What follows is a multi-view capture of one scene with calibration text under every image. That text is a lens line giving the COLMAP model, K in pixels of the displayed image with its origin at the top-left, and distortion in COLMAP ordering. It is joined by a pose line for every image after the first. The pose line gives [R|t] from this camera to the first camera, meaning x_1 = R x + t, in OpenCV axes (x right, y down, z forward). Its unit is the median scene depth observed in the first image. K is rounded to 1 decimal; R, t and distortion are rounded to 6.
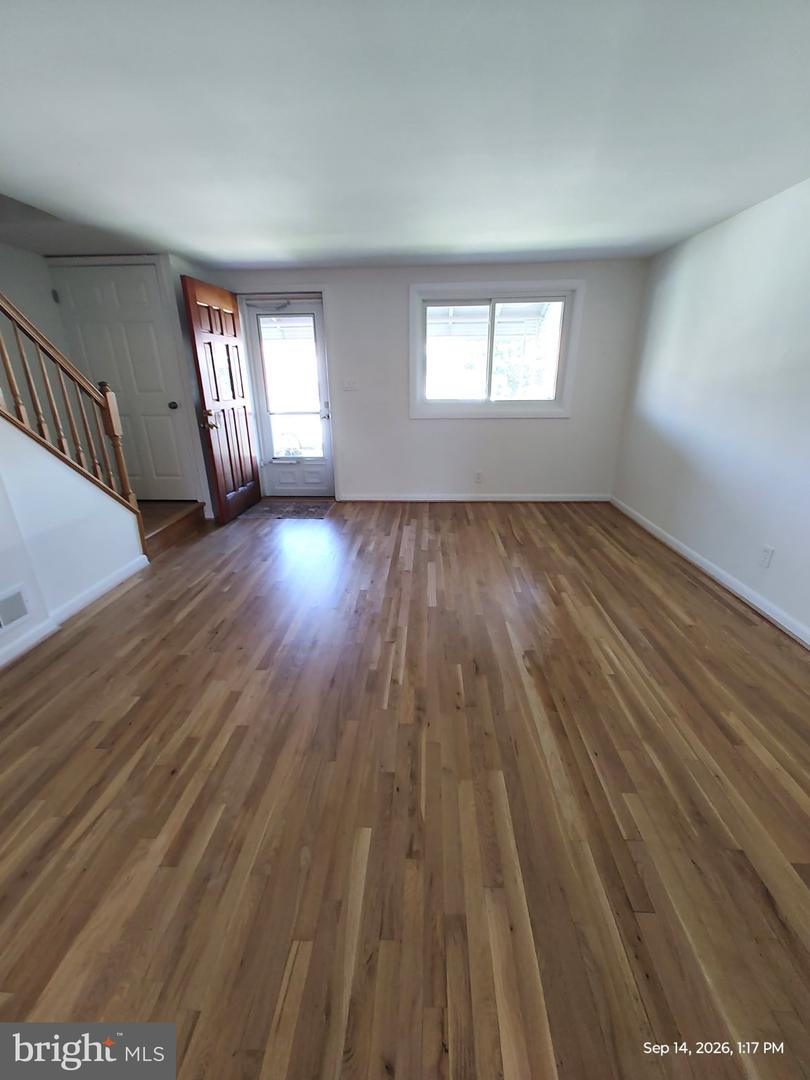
lens RADIAL K [[451.8, 0, 400.1], [0, 451.8, 538.4], [0, 0, 1]] dist [-0.002833, 0.001102]
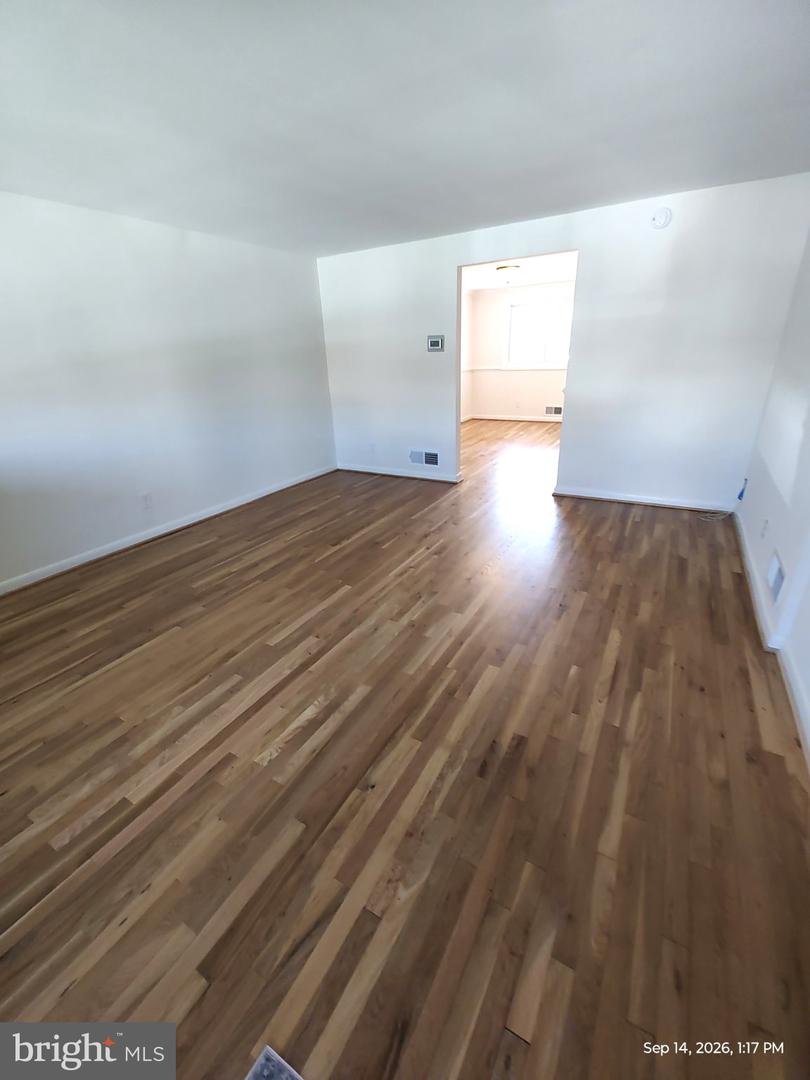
lens RADIAL K [[451.8, 0, 403.3], [0, 451.8, 539.6], [0, 0, 1]] dist [-0.002833, 0.001102]
pose [[-0.892941, -0.130195, 0.430936, -0.478731], [0.201859, 0.739836, 0.641791, -0.575099], [-0.402380, 0.660069, -0.634349, 1.583028]]
